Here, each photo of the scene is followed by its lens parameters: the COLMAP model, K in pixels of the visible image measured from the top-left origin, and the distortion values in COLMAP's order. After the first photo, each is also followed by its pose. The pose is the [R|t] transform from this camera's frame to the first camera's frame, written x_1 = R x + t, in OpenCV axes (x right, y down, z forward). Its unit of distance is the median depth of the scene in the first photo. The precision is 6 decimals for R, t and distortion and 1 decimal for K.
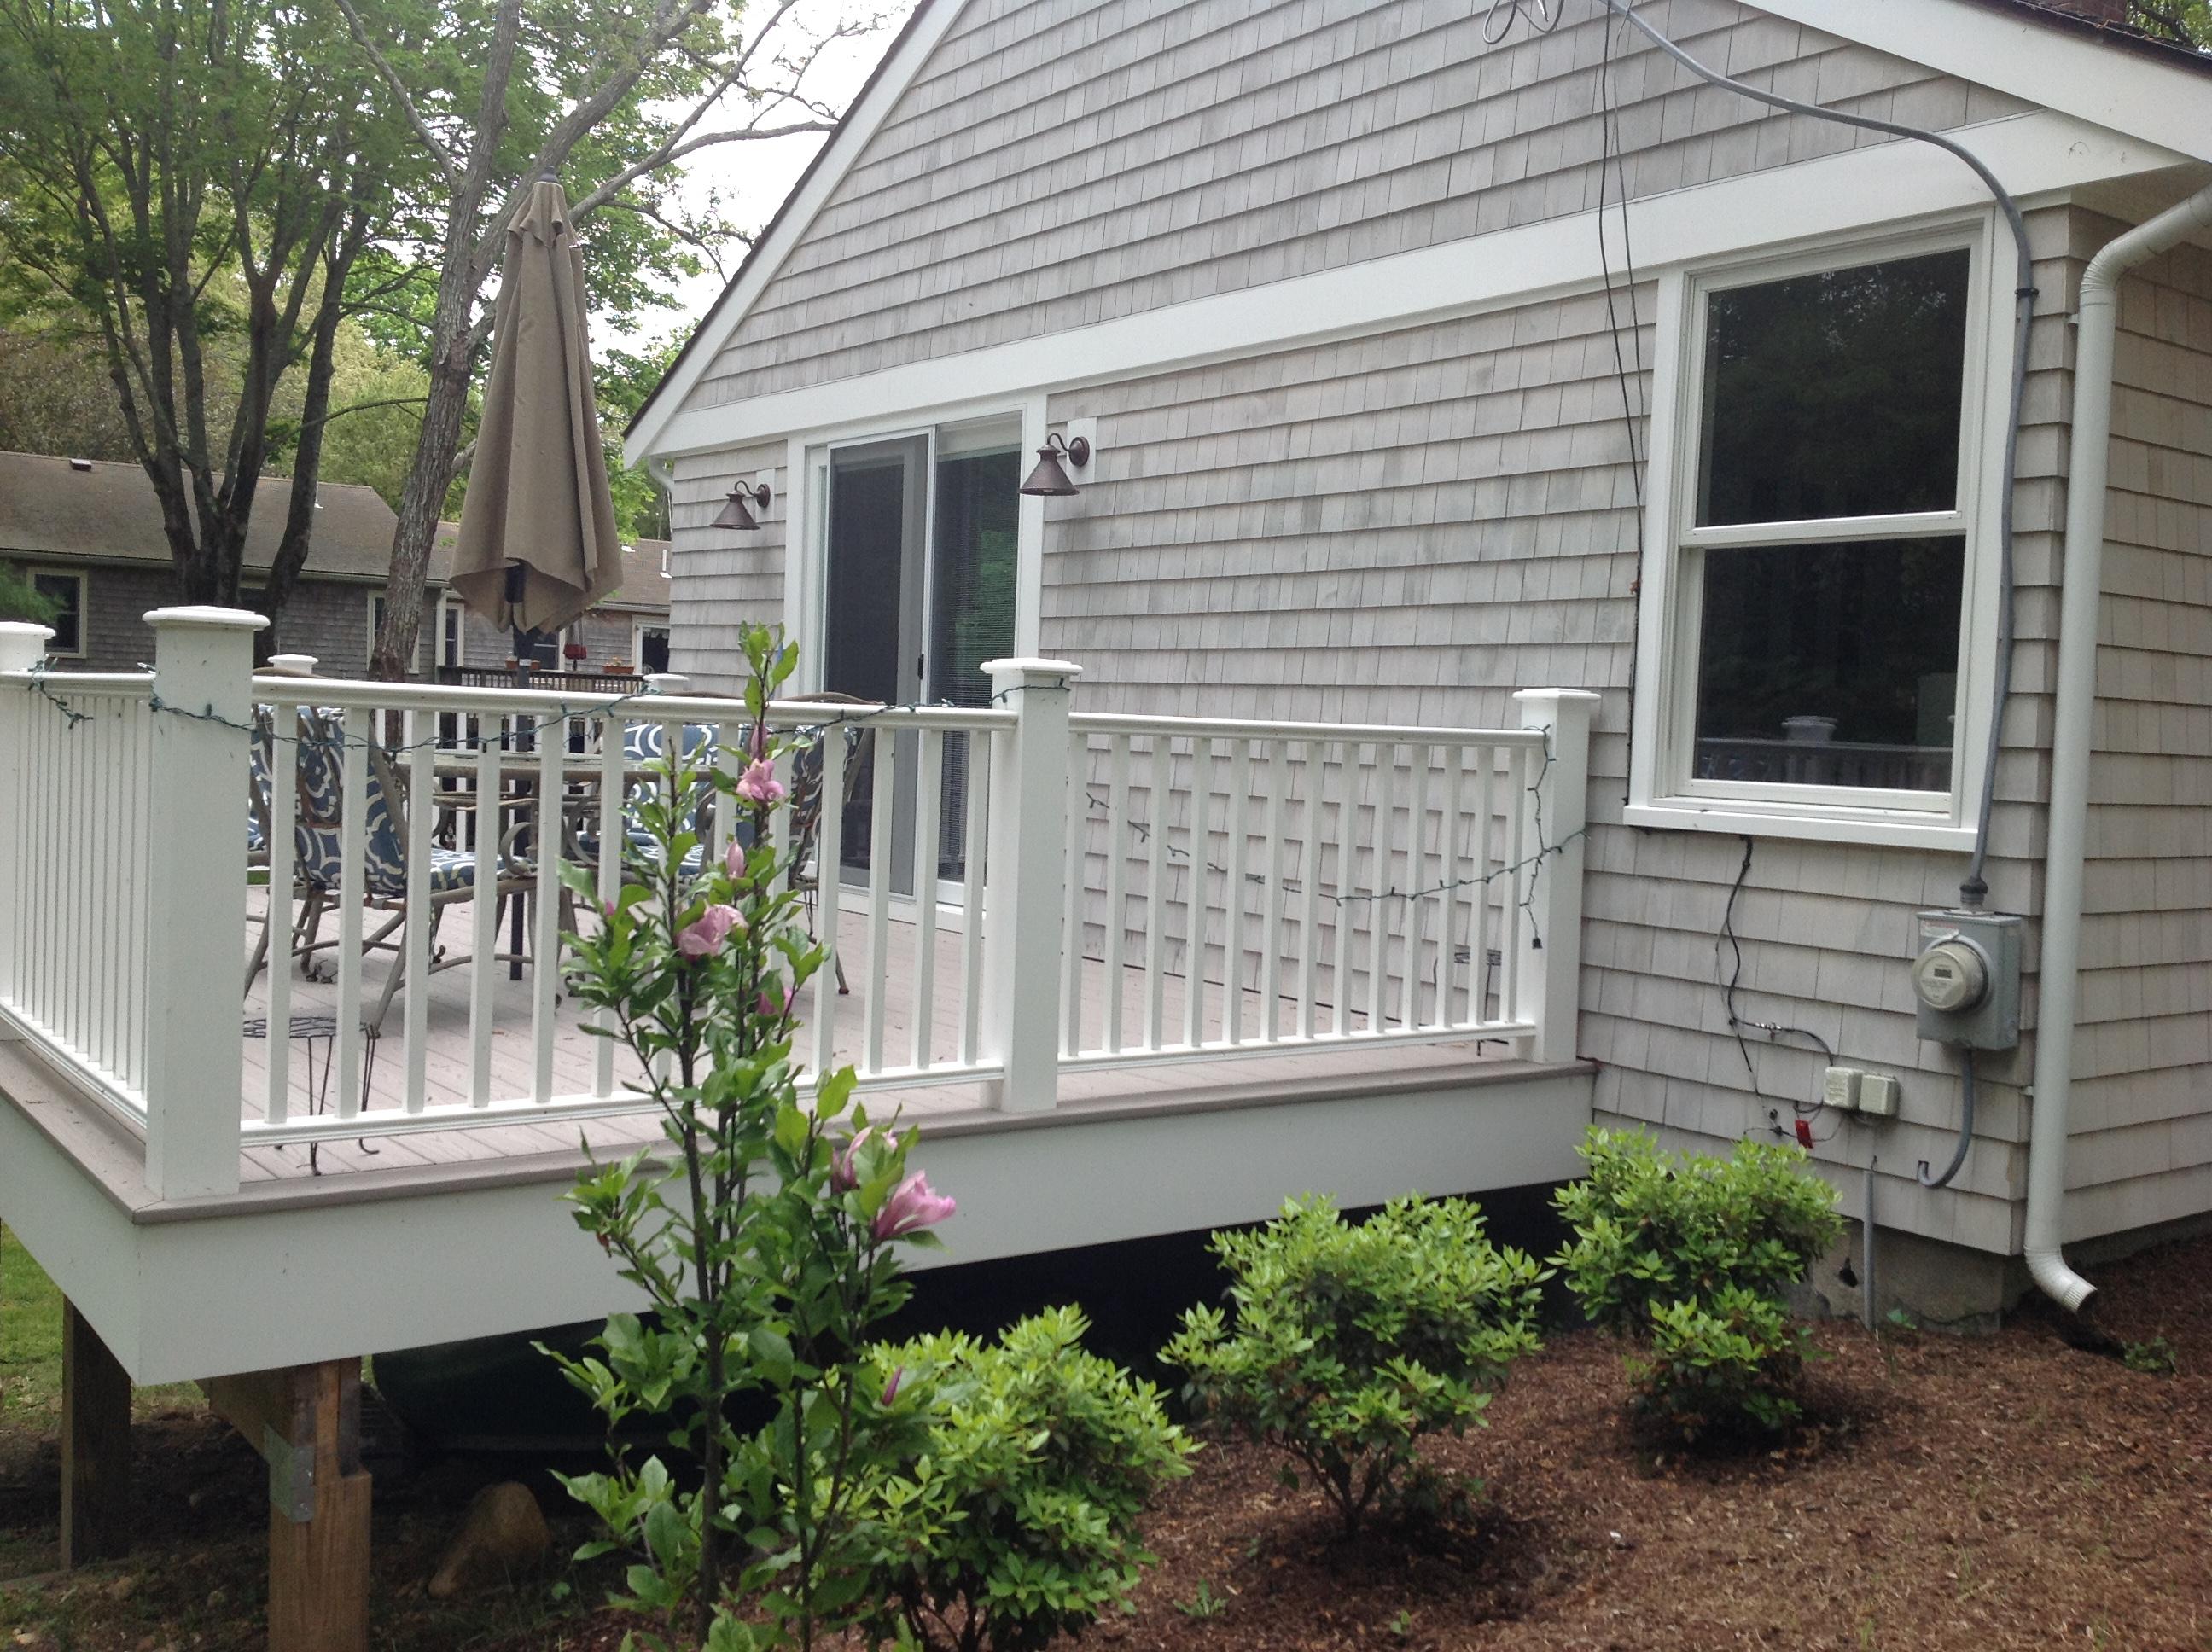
lens RADIAL K [[2051.5, 0, 1109.5], [0, 2051.5, 808.7], [0, 0, 1]] dist [0.136760, -0.301791]
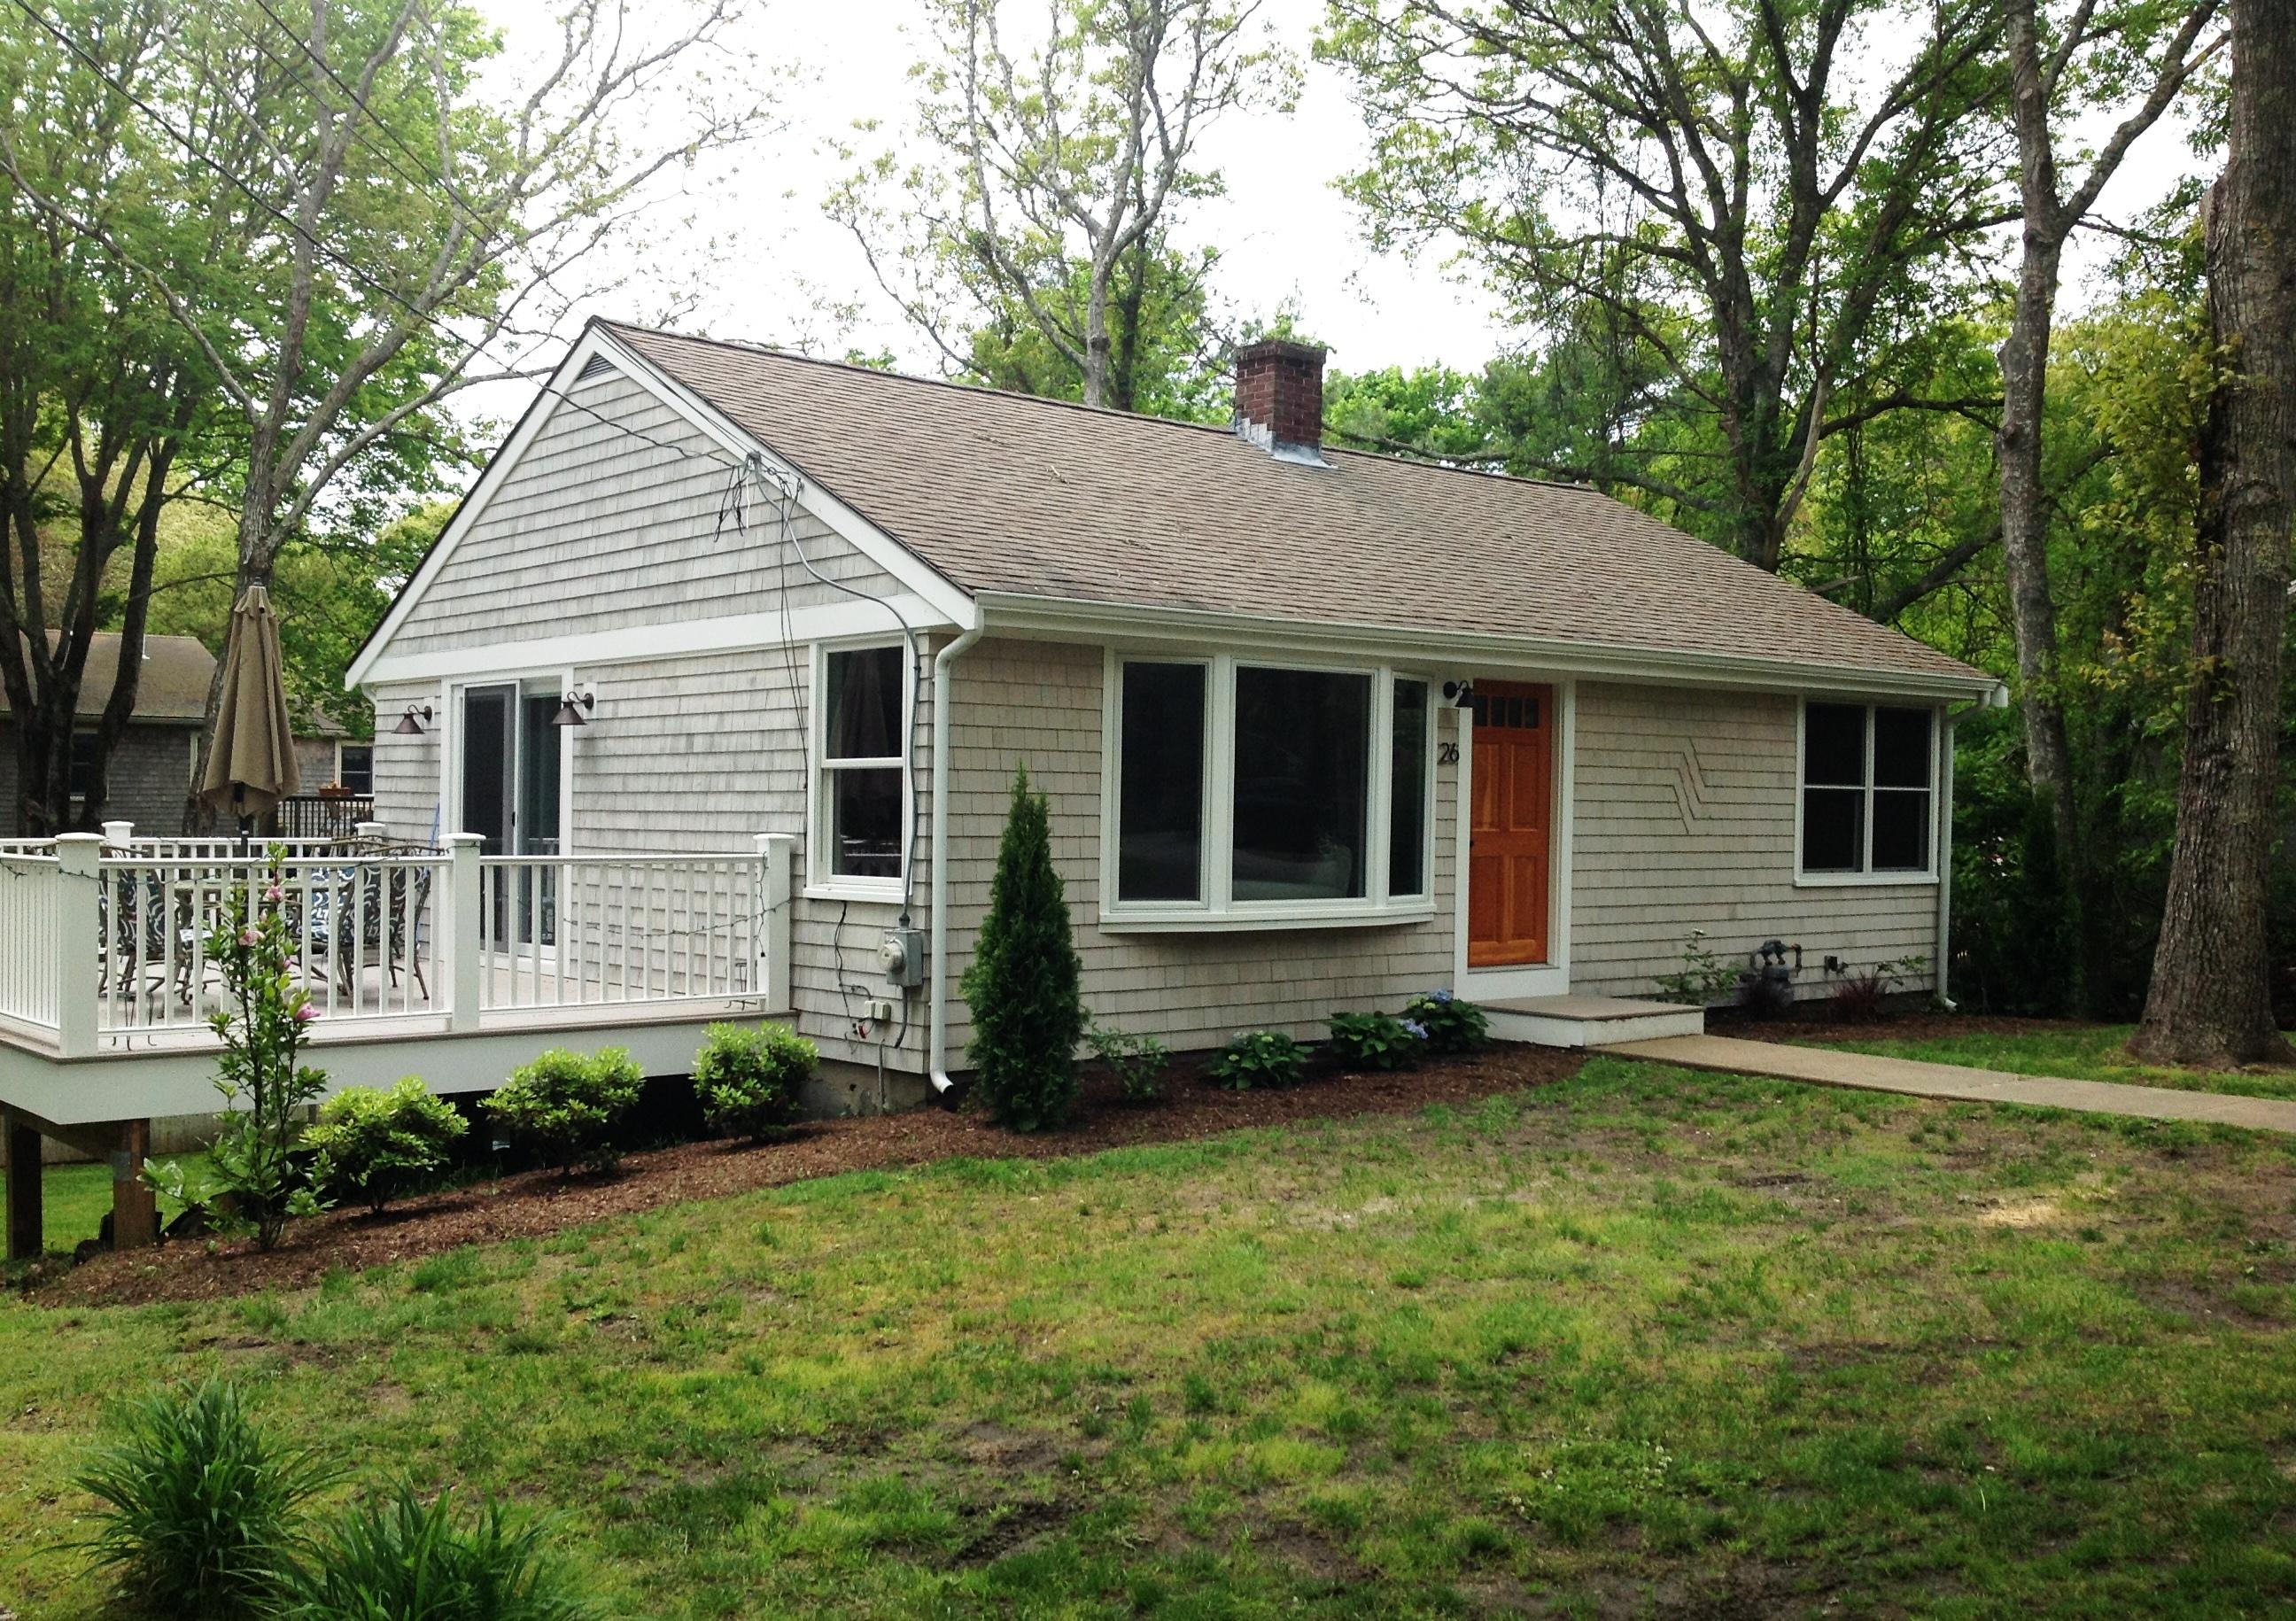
lens RADIAL K [[1603.5, 0, 1152.2], [0, 1603.5, 848.5], [0, 0, 1]] dist [0.005777, -0.001625]
pose [[0.979754, -0.028654, 0.198144, 0.250460], [0.034119, 0.999124, -0.024221, 0.009094], [-0.197276, 0.030491, 0.979874, -0.633195]]
